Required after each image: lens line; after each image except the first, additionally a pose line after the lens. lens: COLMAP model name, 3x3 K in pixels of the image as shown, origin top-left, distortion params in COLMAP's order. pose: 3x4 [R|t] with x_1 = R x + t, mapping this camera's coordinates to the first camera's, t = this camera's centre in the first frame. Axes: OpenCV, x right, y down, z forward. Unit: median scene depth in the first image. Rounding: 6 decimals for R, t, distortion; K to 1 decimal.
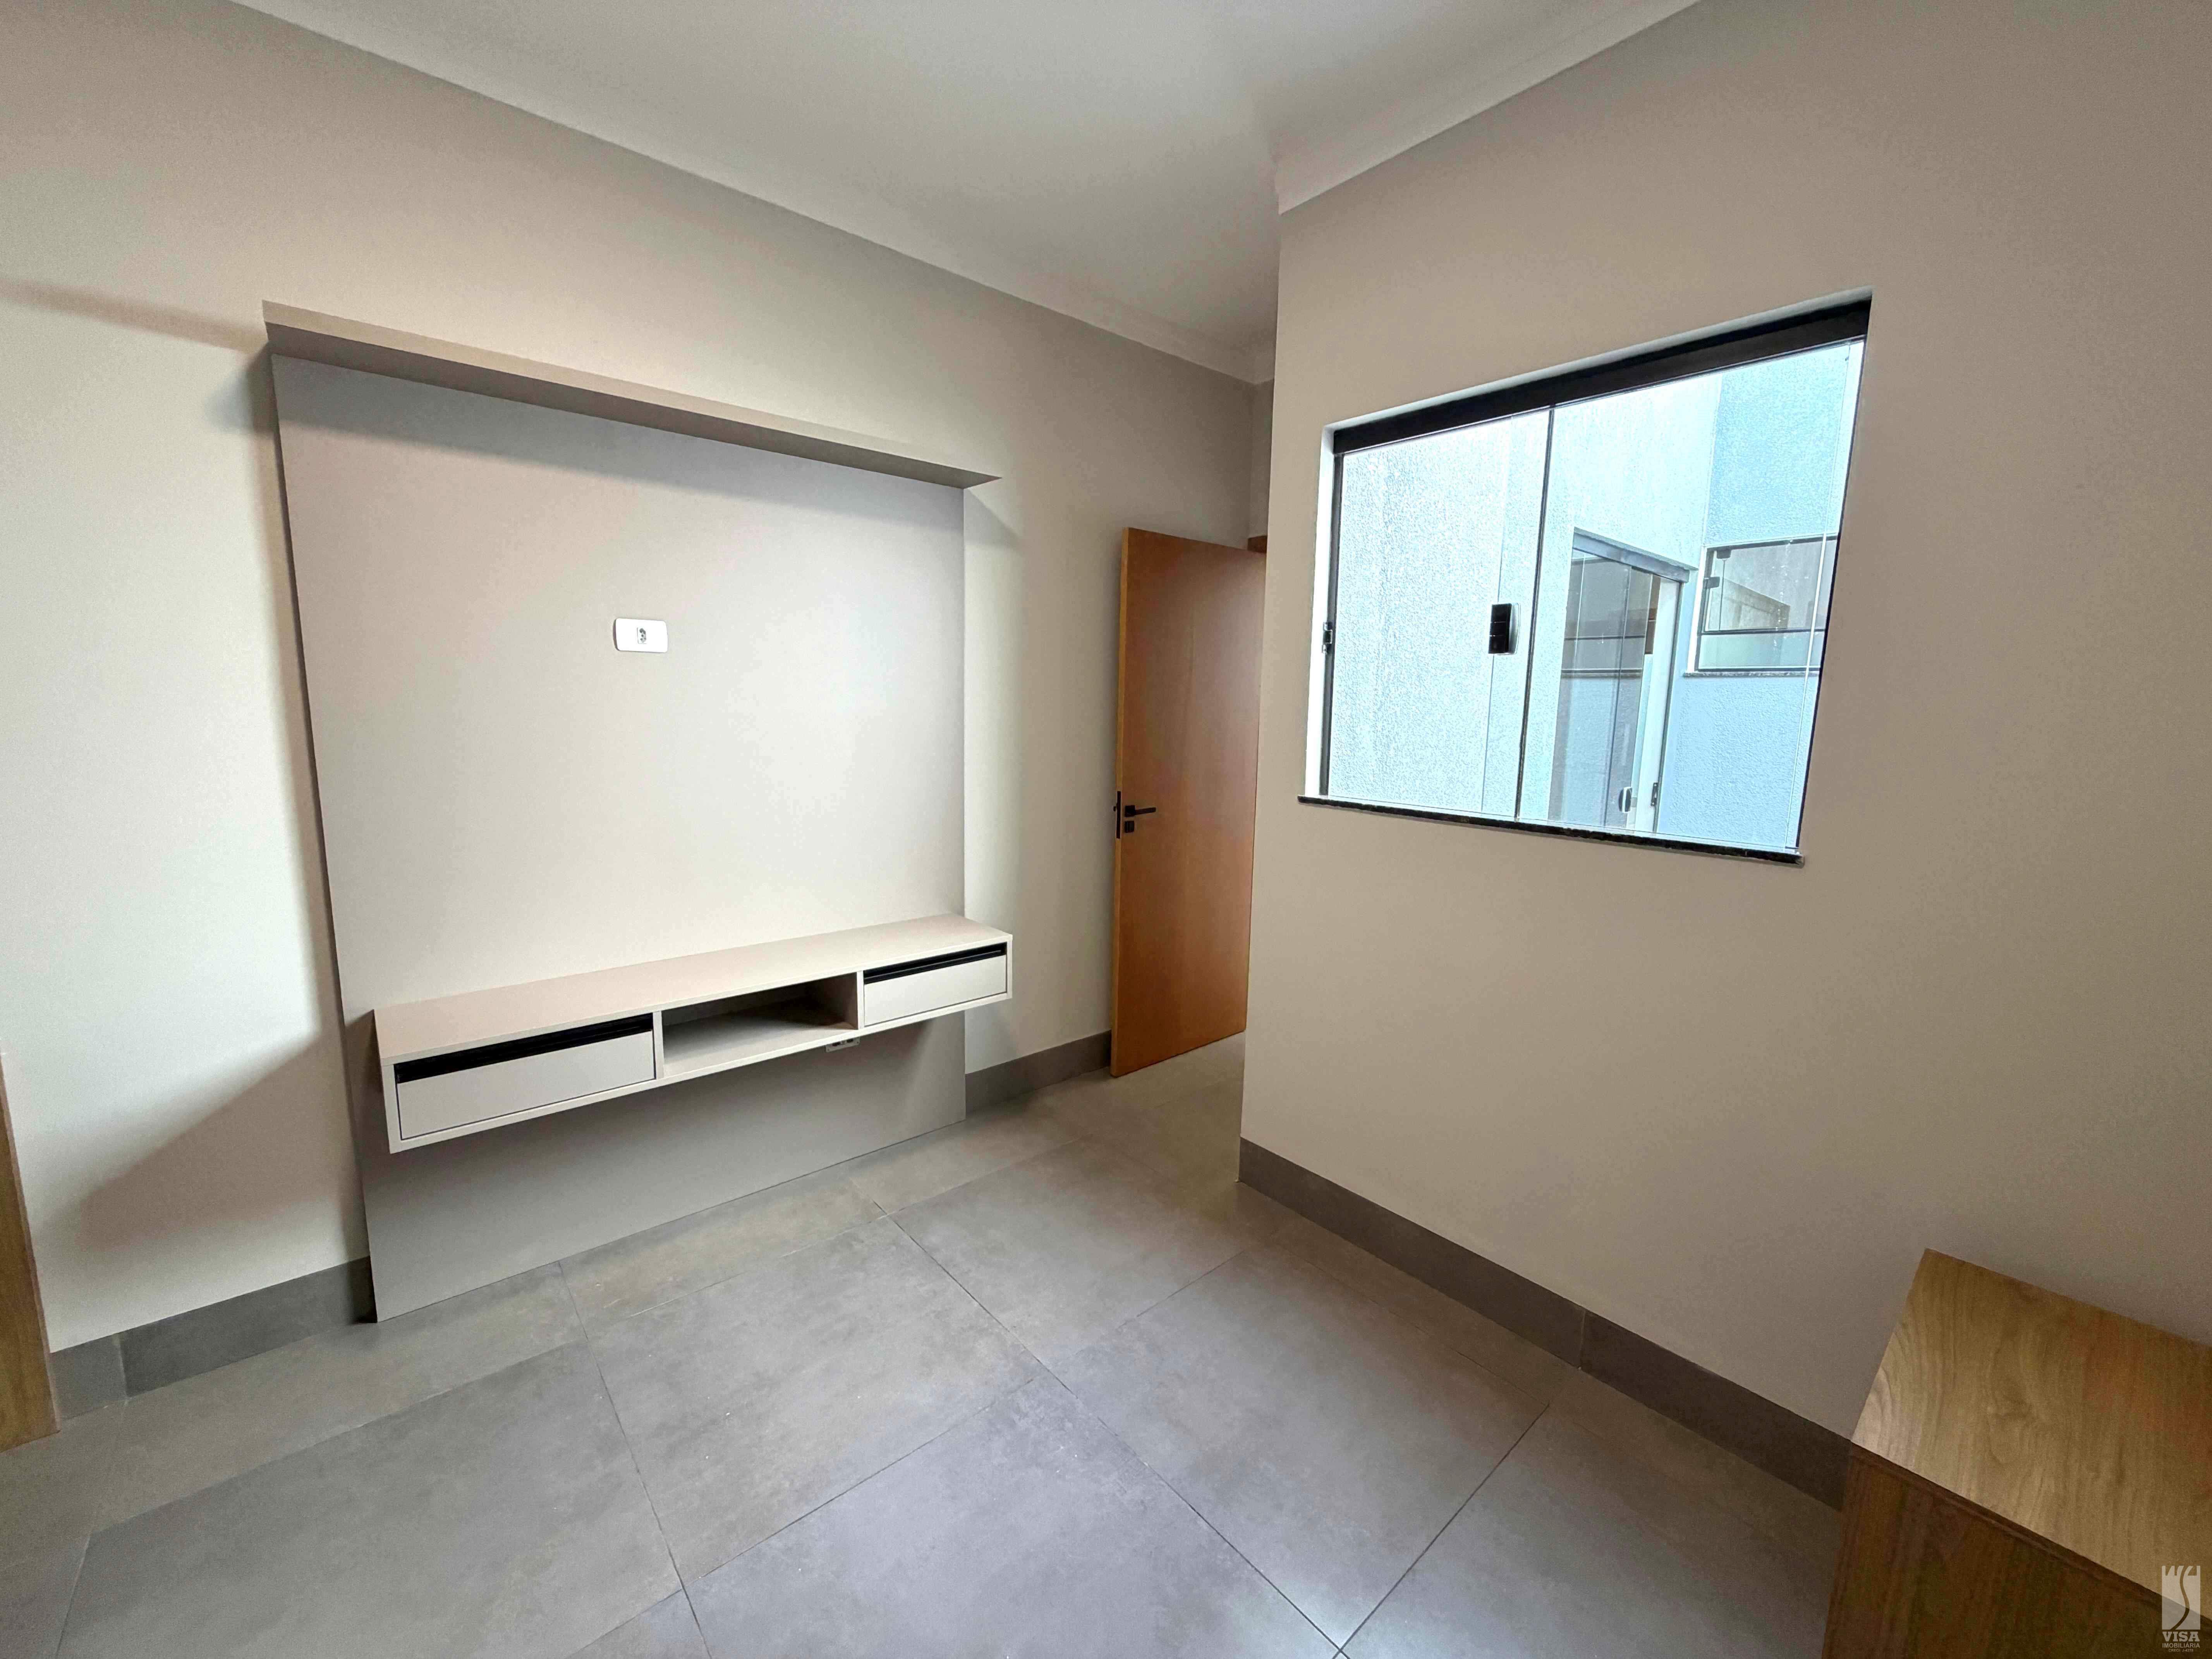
lens RADIAL K [[883.9, 0, 1105.3], [0, 883.9, 826.6], [0, 0, 1]] dist [0.000304, 0.000208]
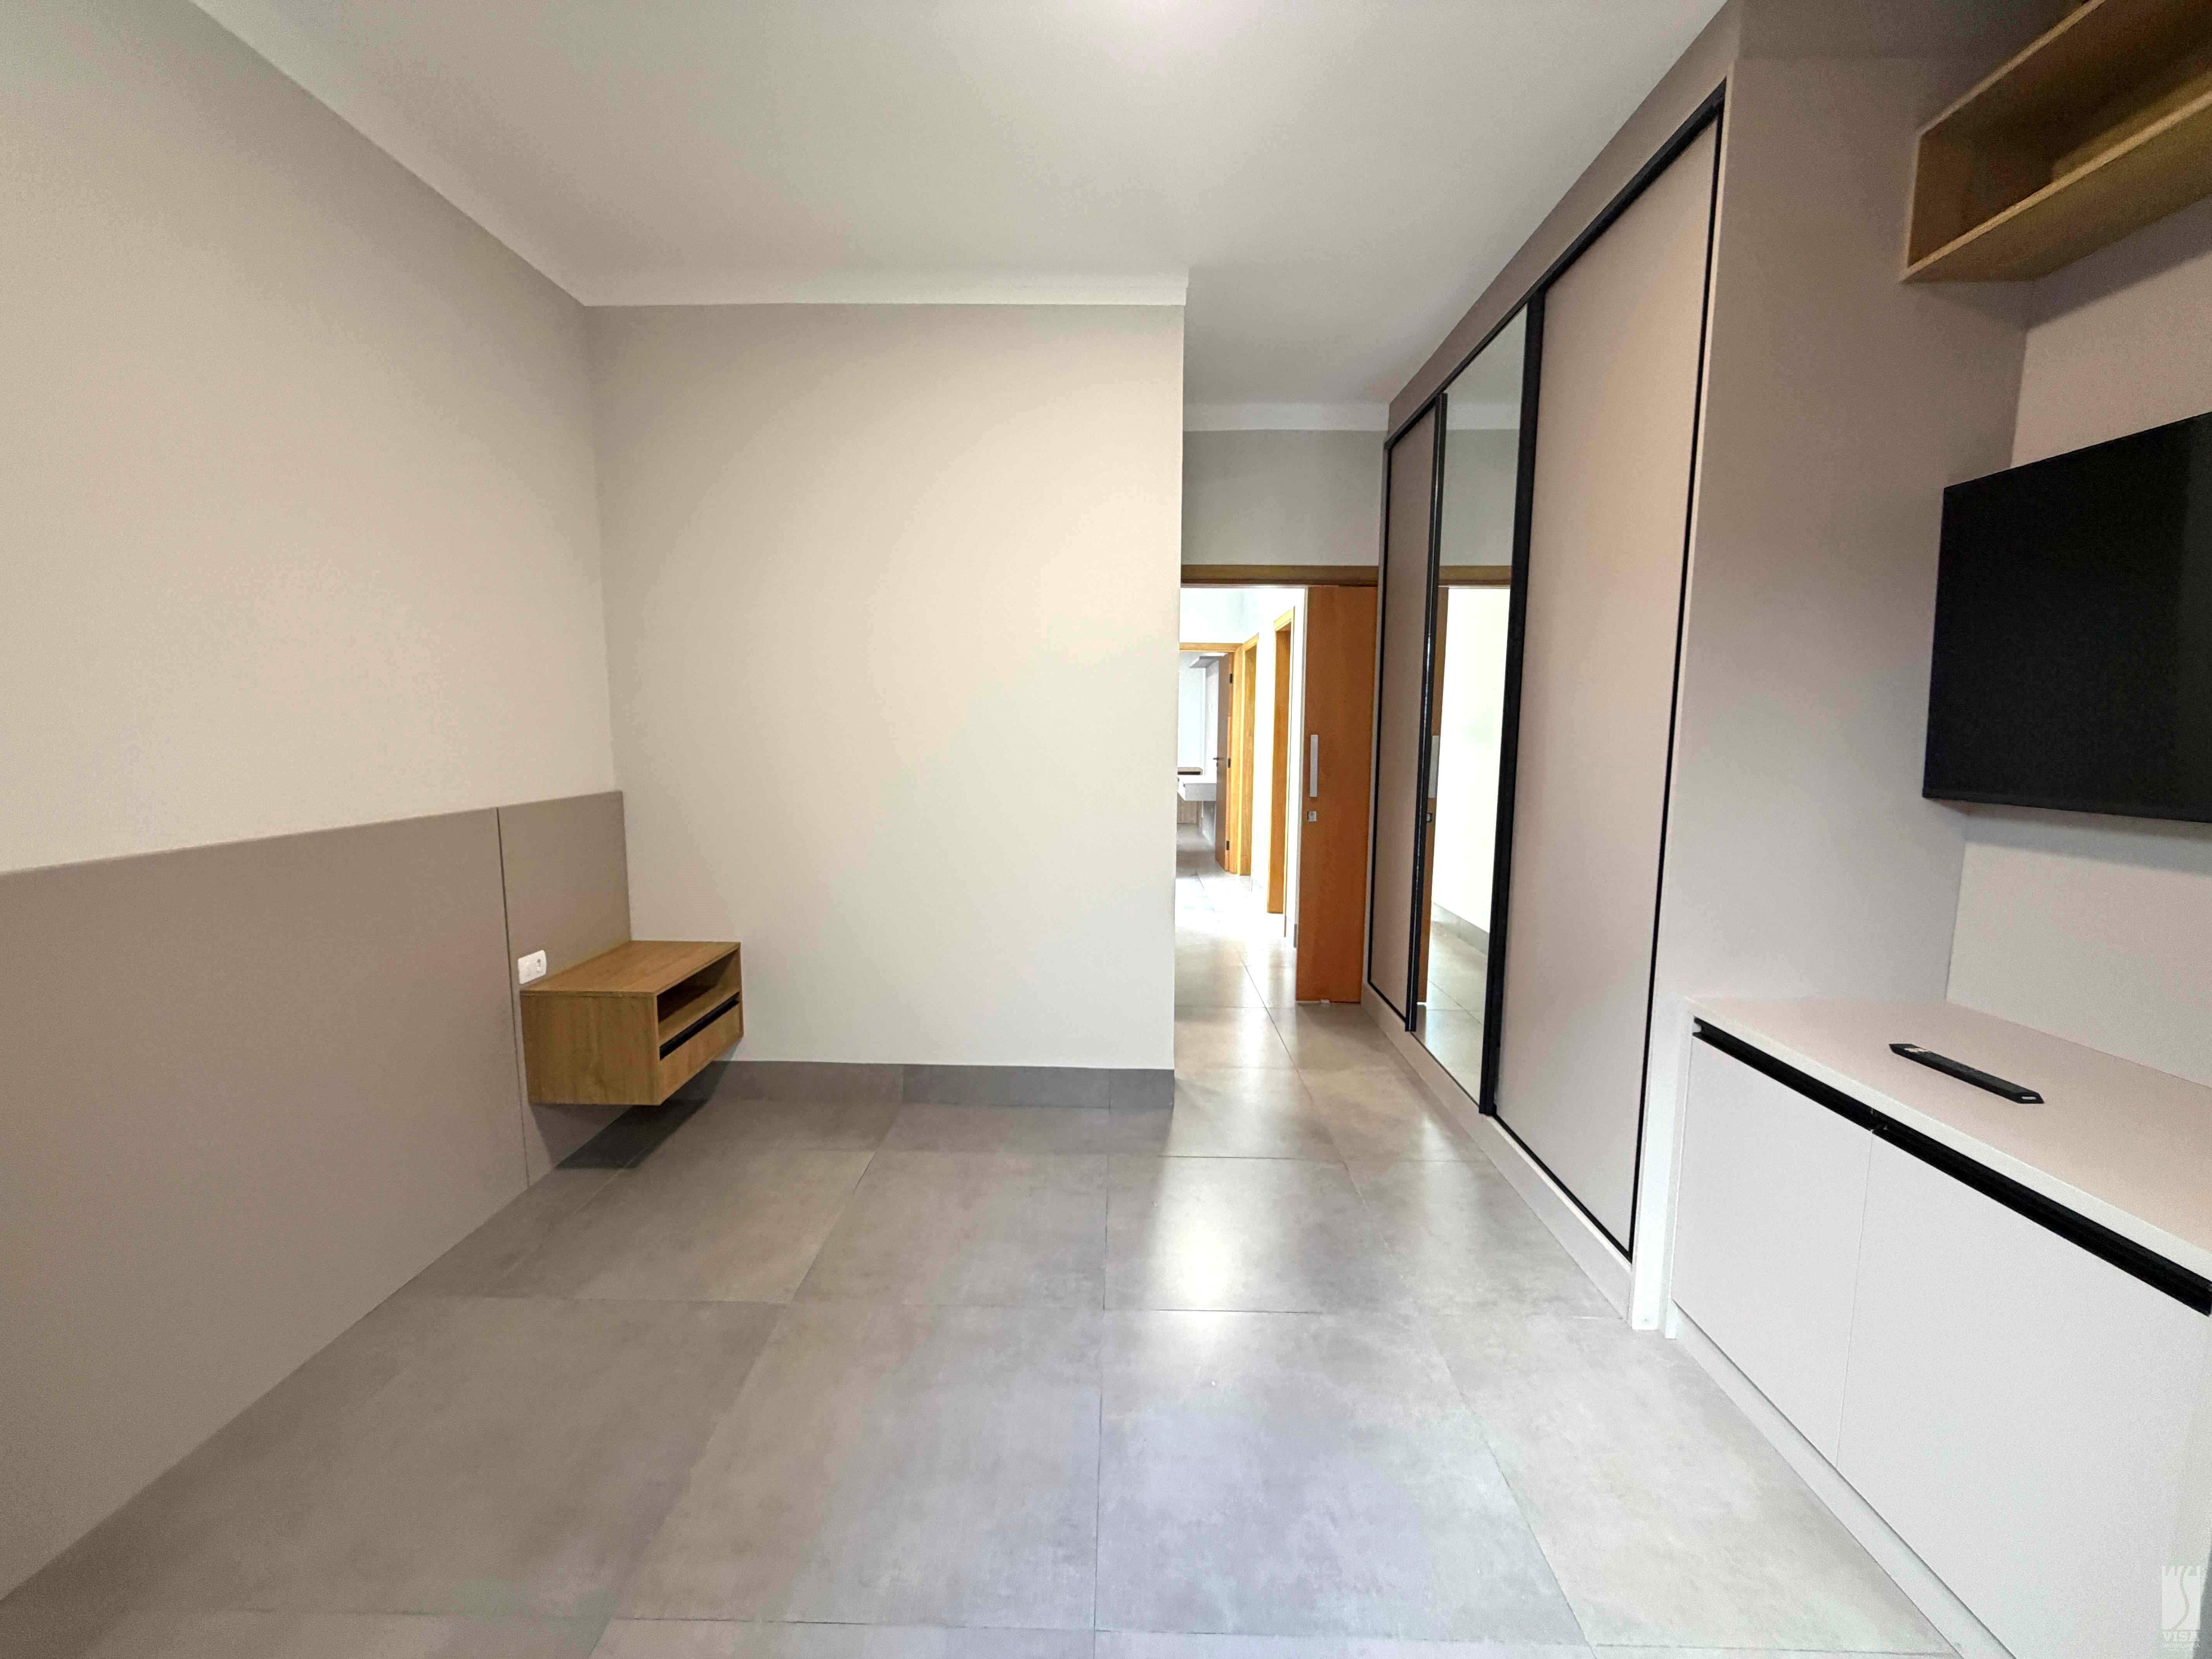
lens RADIAL K [[883.9, 0, 1105.3], [0, 883.9, 826.6], [0, 0, 1]] dist [0.000304, 0.000208]
pose [[-0.675710, 0.070551, -0.733784, 0.432309], [-0.119046, 0.971901, 0.203069, -0.160038], [0.727492, 0.224570, -0.648324, 1.433087]]
